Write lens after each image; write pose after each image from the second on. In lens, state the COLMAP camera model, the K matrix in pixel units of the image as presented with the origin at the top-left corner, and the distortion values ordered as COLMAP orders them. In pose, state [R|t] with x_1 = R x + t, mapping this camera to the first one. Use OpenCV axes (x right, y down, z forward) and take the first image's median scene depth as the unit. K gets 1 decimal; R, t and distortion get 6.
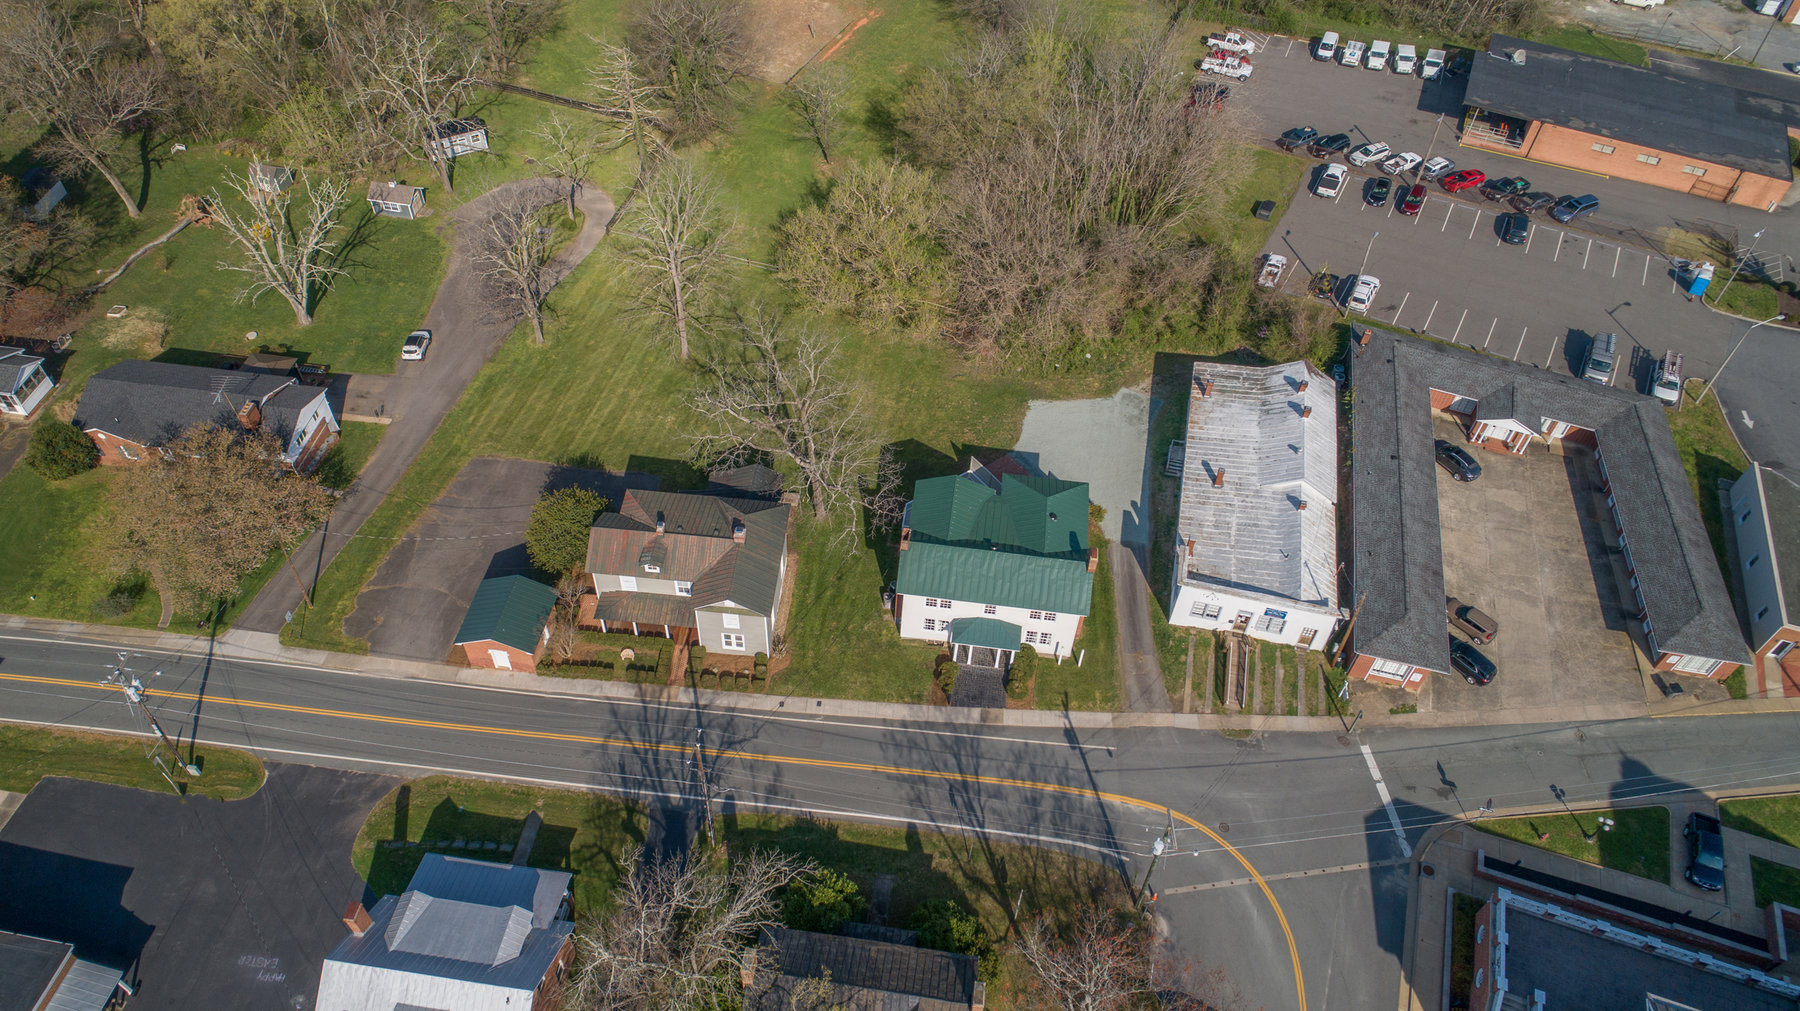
lens RADIAL K [[1221.0, 0, 892.3], [0, 1221.0, 500.7], [0, 0, 1]] dist [-0.012900, 0.009272]
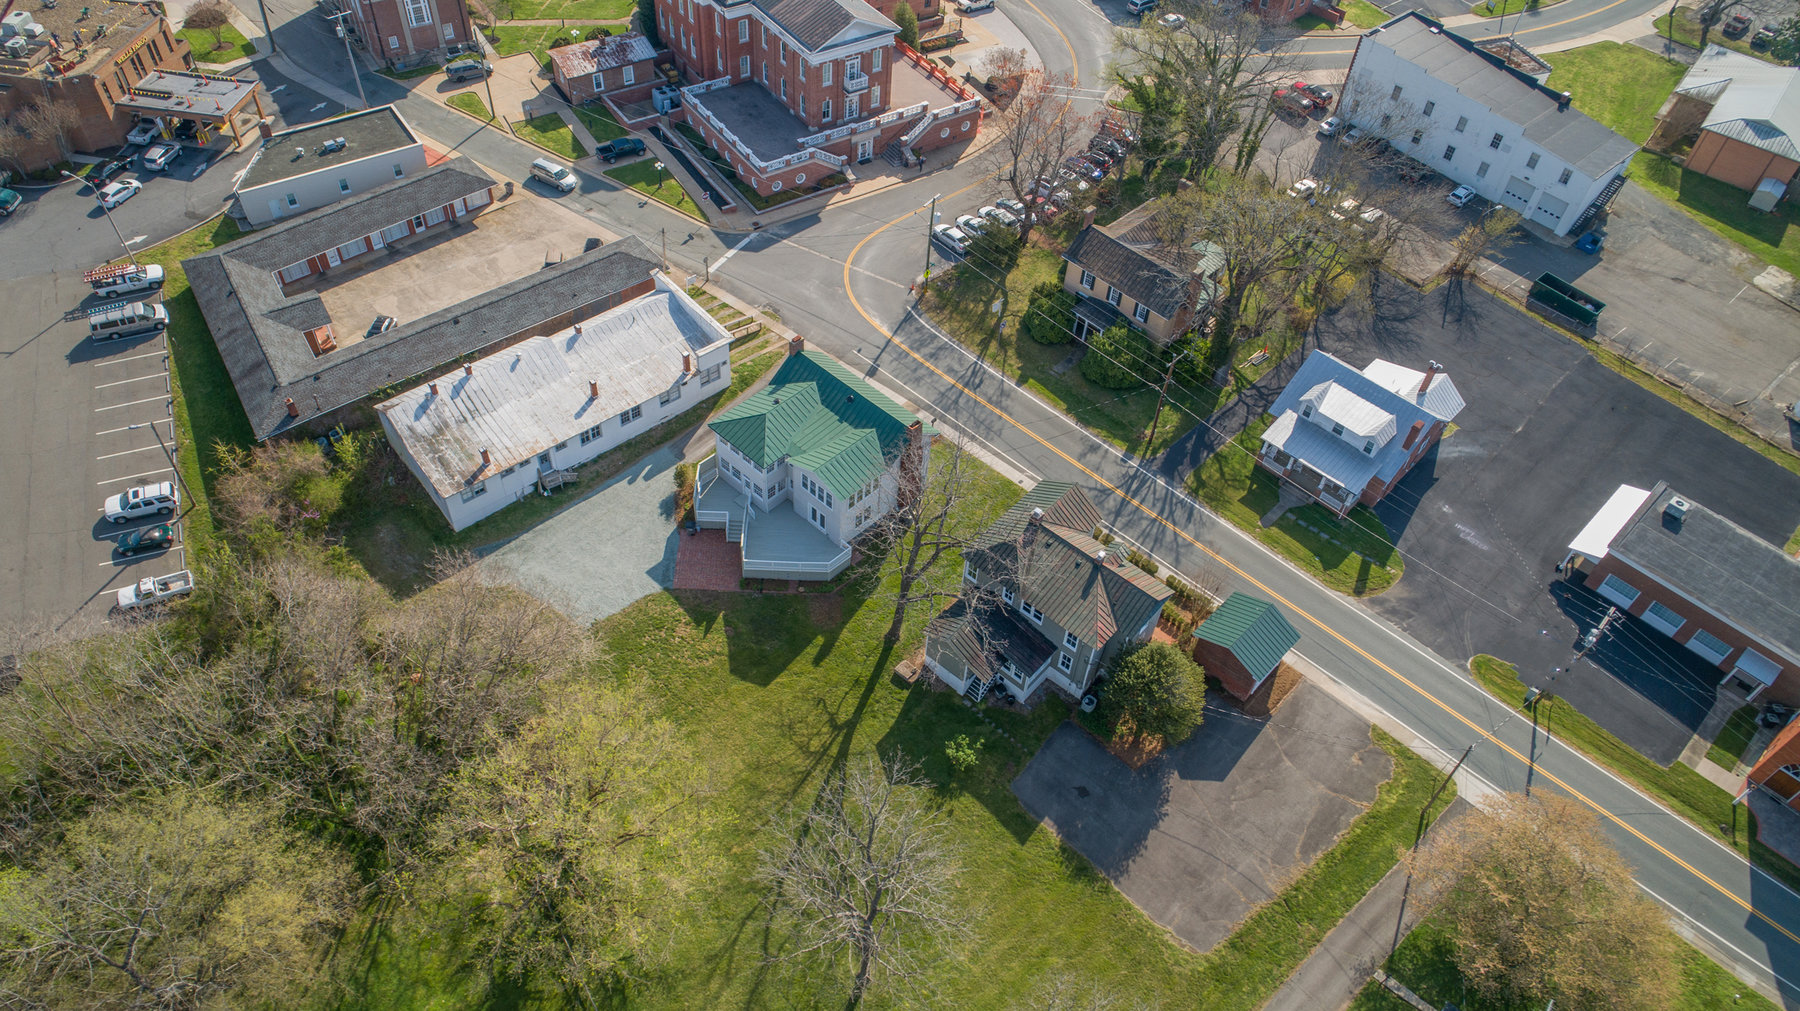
lens RADIAL K [[1221.0, 0, 893.1], [0, 1221.0, 508.5], [0, 0, 1]] dist [-0.012900, 0.009272]
pose [[-0.800673, -0.495335, 0.336996, -0.368901], [0.381963, 0.011294, 0.924109, -0.965129], [-0.461549, 0.868629, 0.180157, 0.857037]]
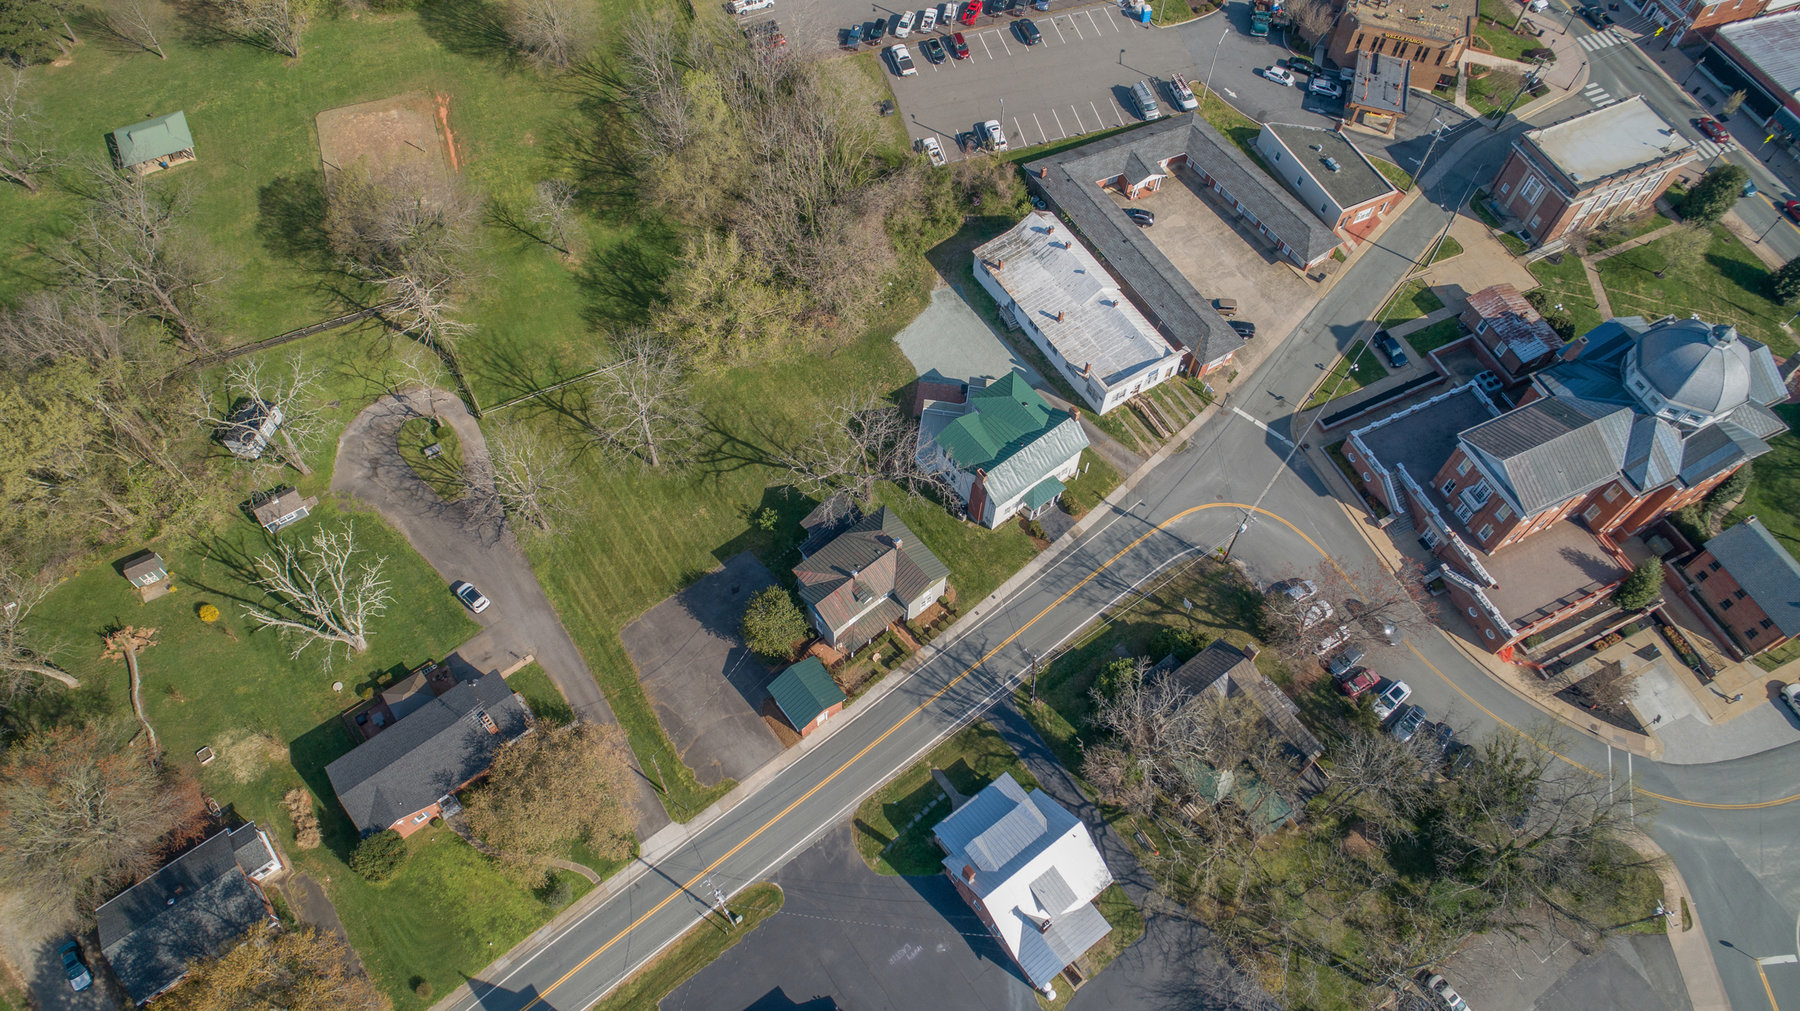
lens RADIAL K [[1221.0, 0, 895.8], [0, 1221.0, 503.2], [0, 0, 1]] dist [-0.012900, 0.009272]
pose [[0.708295, -0.614980, 0.346579, -0.592649], [0.525484, 0.787167, 0.322855, -0.472300], [-0.471365, -0.046555, 0.880709, -0.267259]]
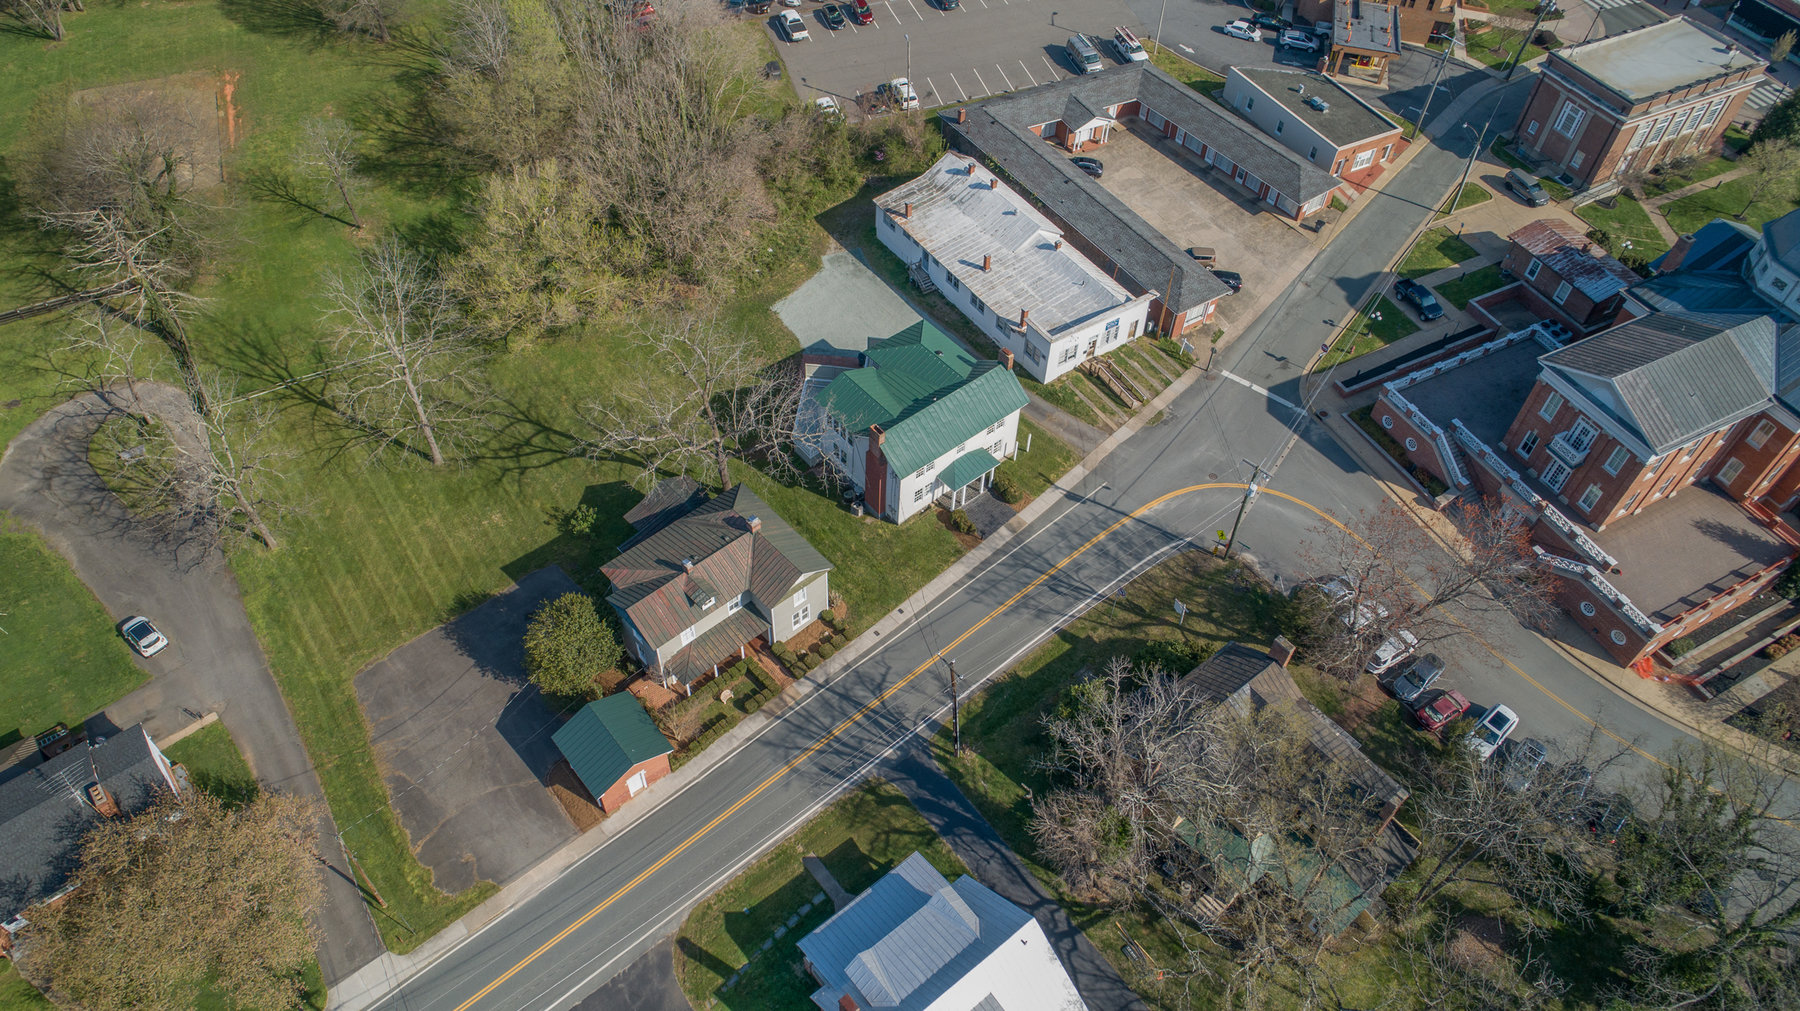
lens RADIAL K [[1221.0, 0, 897.3], [0, 1221.0, 502.4], [0, 0, 1]] dist [-0.012900, 0.009272]
pose [[0.682393, -0.564736, 0.464126, -0.490681], [0.541173, 0.817127, 0.198585, -0.118473], [-0.491398, 0.115660, 0.863221, 0.084673]]
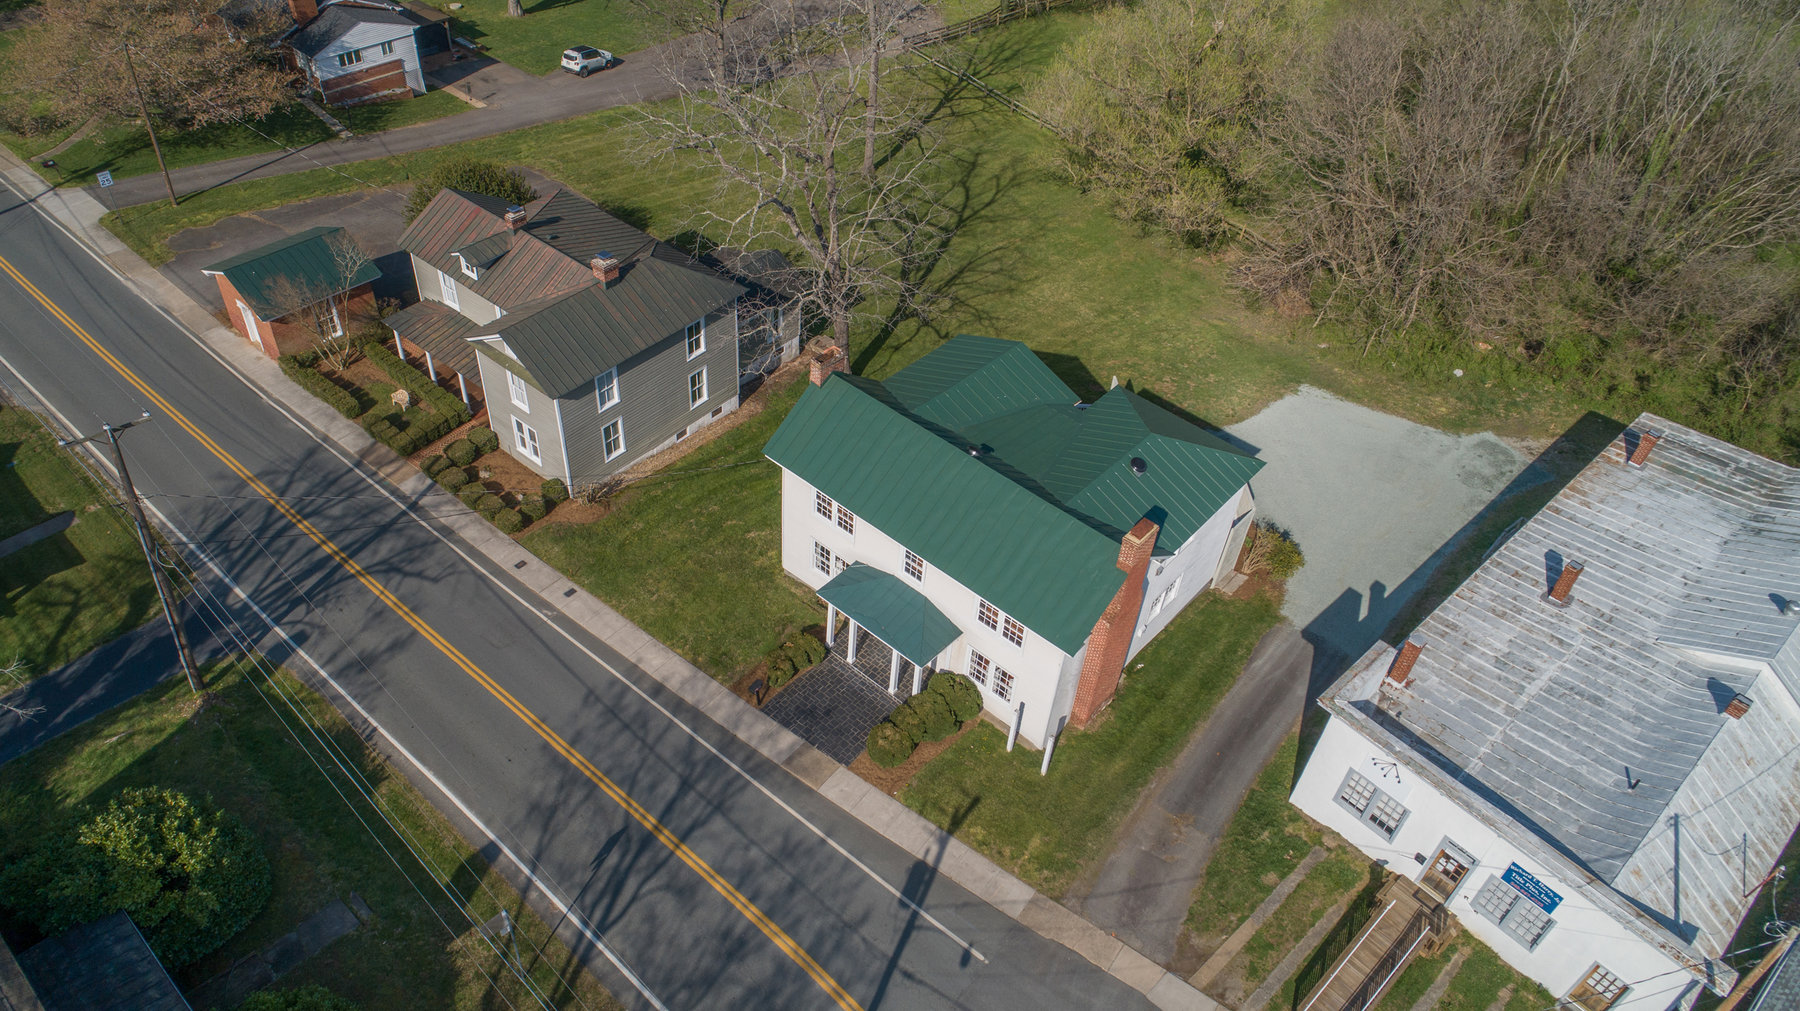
lens RADIAL K [[1221.0, 0, 887.9], [0, 1221.0, 496.5], [0, 0, 1]] dist [-0.012900, 0.009272]
pose [[0.824286, 0.388760, -0.411604, 0.257396], [-0.440911, 0.896832, -0.035919, 0.085570], [0.355176, 0.211089, 0.910655, 0.547116]]
